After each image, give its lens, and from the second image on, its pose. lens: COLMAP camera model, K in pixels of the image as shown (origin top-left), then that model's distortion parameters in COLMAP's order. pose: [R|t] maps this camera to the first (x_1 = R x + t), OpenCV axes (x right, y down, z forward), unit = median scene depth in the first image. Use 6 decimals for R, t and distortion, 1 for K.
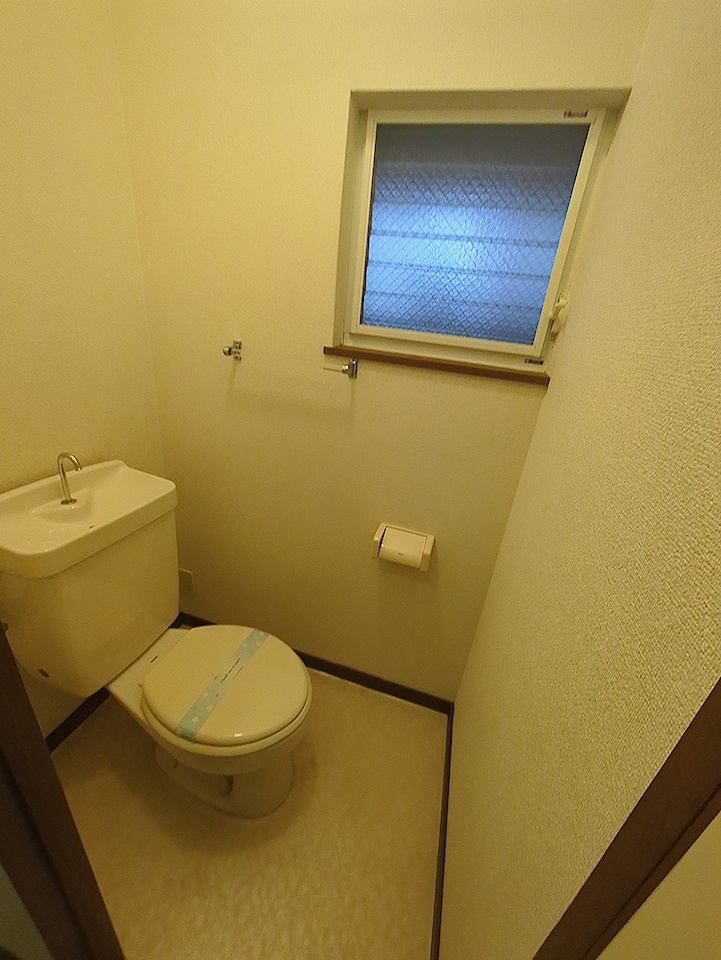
lens RADIAL K [[382.1, 0, 360.7], [0, 382.1, 480.8], [0, 0, 1]] dist [-0.001799, 0.000772]
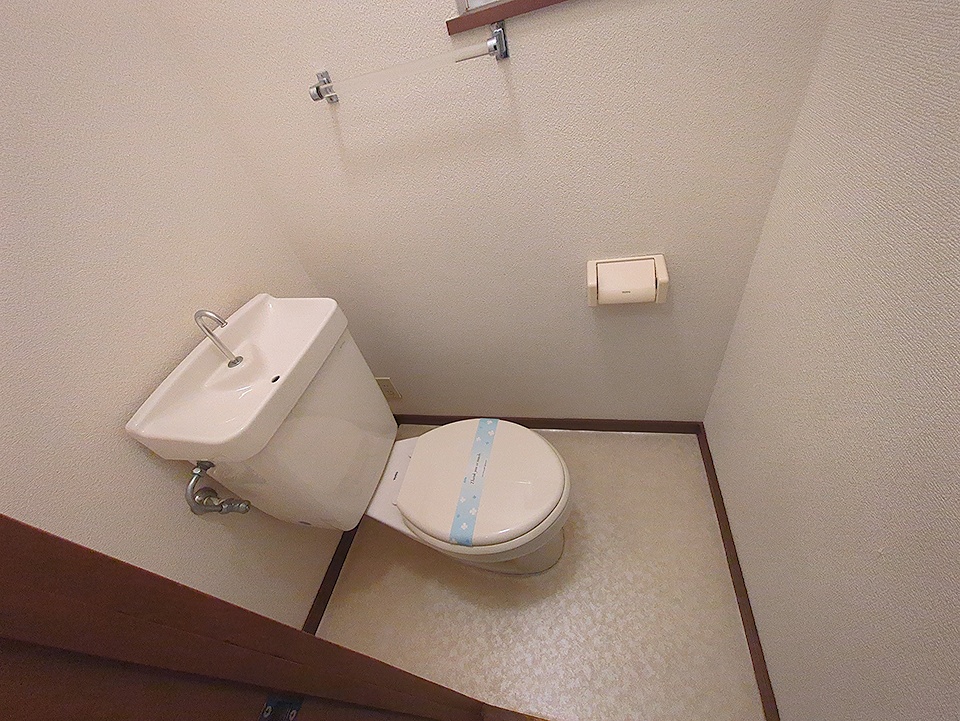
lens RADIAL K [[382.1, 0, 478.4], [0, 382.1, 360.9], [0, 0, 1]] dist [-0.001799, 0.000772]
pose [[0.941933, -0.294361, -0.161596, -0.106082], [0.331623, 0.891089, 0.309815, -0.029161], [0.052799, -0.345414, 0.936964, 0.214119]]
